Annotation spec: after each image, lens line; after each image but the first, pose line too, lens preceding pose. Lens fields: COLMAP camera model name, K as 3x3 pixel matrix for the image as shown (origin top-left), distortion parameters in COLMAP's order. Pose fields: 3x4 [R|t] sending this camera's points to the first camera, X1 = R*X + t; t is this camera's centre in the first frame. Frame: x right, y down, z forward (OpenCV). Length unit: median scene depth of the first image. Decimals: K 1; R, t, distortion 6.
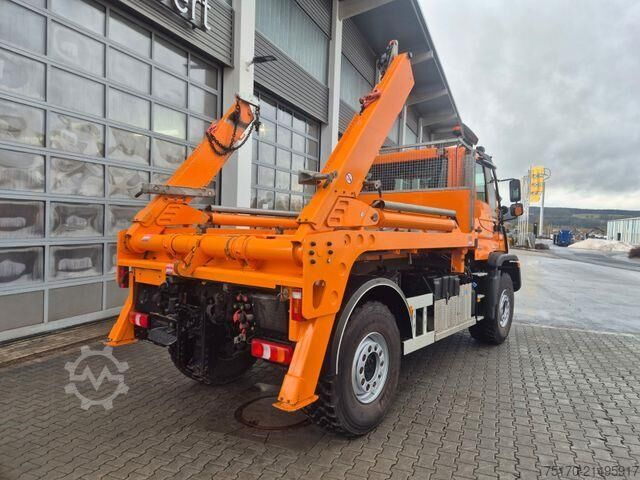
lens RADIAL K [[469.1, 0, 320.0], [0, 469.1, 240.0], [0, 0, 1]] dist [0.042724, -0.001575]
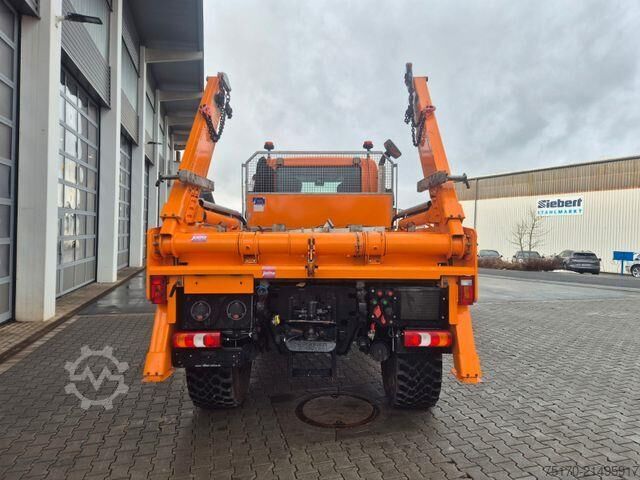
lens RADIAL K [[481.1, 0, 320.0], [0, 481.1, 240.0], [0, 0, 1]] dist [0.007806, 0.003199]
pose [[0.761486, -0.022712, 0.647784, -0.876474], [0.025748, 0.999657, 0.004781, 0.001732], [-0.647670, 0.013038, 0.761809, 0.286735]]
